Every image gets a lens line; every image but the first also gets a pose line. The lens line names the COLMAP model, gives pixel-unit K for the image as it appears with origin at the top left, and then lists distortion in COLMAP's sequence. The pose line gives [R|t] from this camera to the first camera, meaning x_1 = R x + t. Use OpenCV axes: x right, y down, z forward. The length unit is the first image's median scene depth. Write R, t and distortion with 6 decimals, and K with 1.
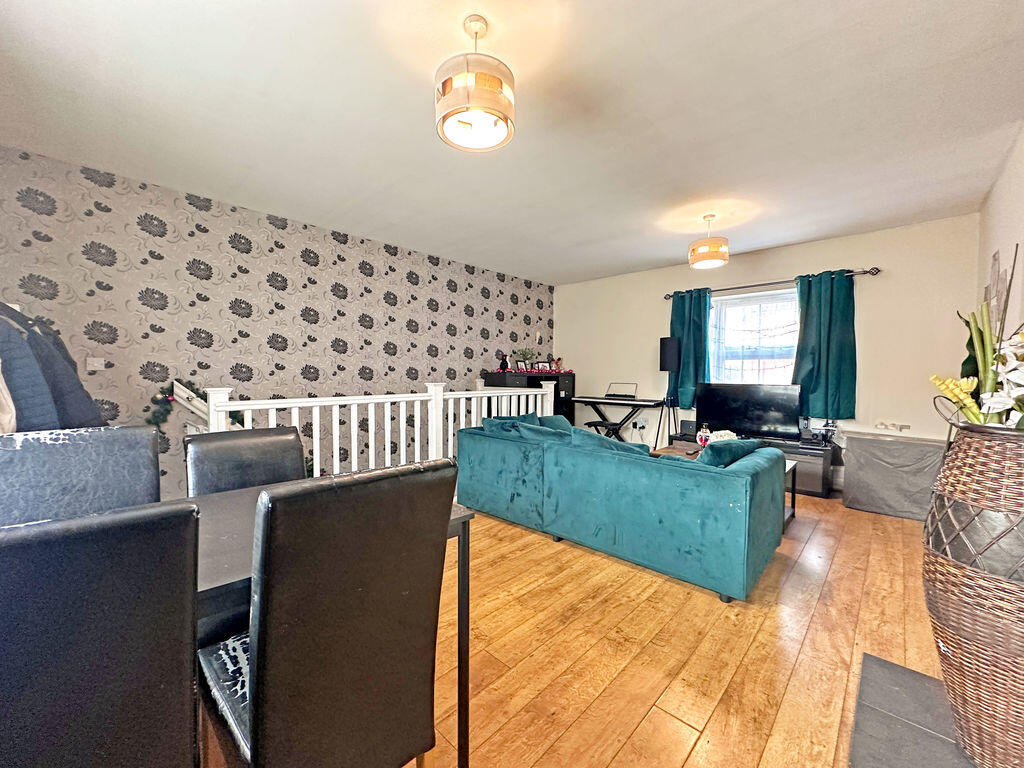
lens RADIAL K [[406.4, 0, 512.0], [0, 406.4, 384.0], [0, 0, 1]] dist [-0.003045, 0.000224]
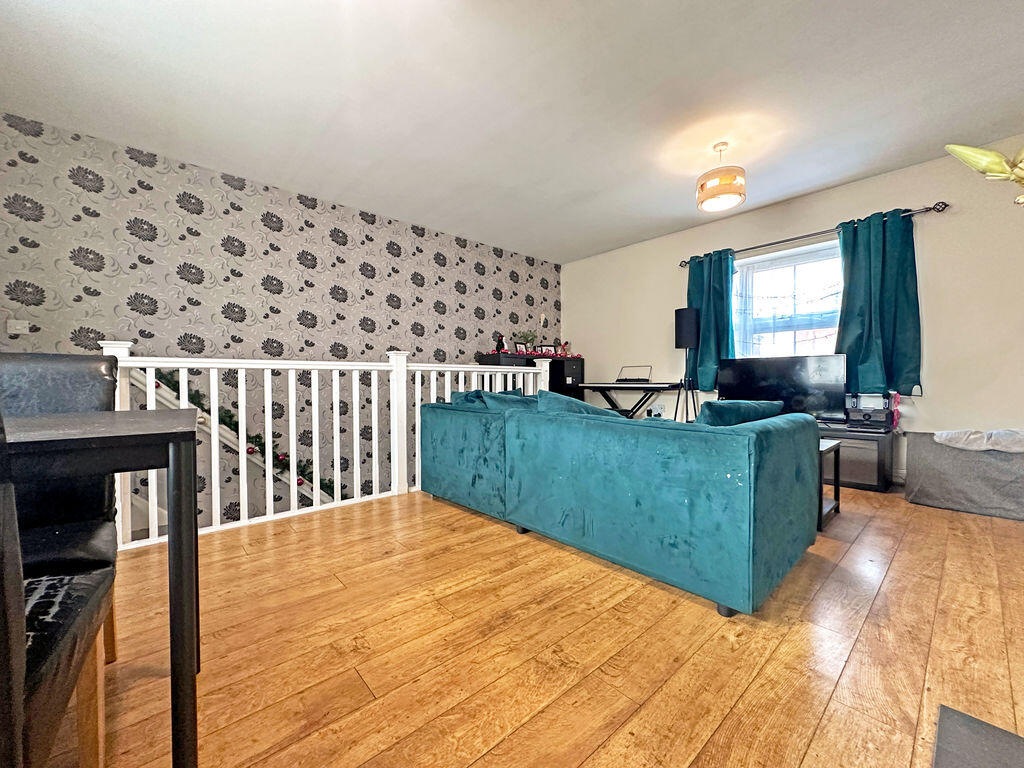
lens RADIAL K [[406.4, 0, 512.0], [0, 406.4, 384.0], [0, 0, 1]] dist [-0.003045, 0.000224]
pose [[0.996066, -0.009702, -0.088081, 0.161483], [0.007852, 0.999742, -0.021334, 0.106307], [0.088266, 0.020558, 0.995885, 0.186011]]
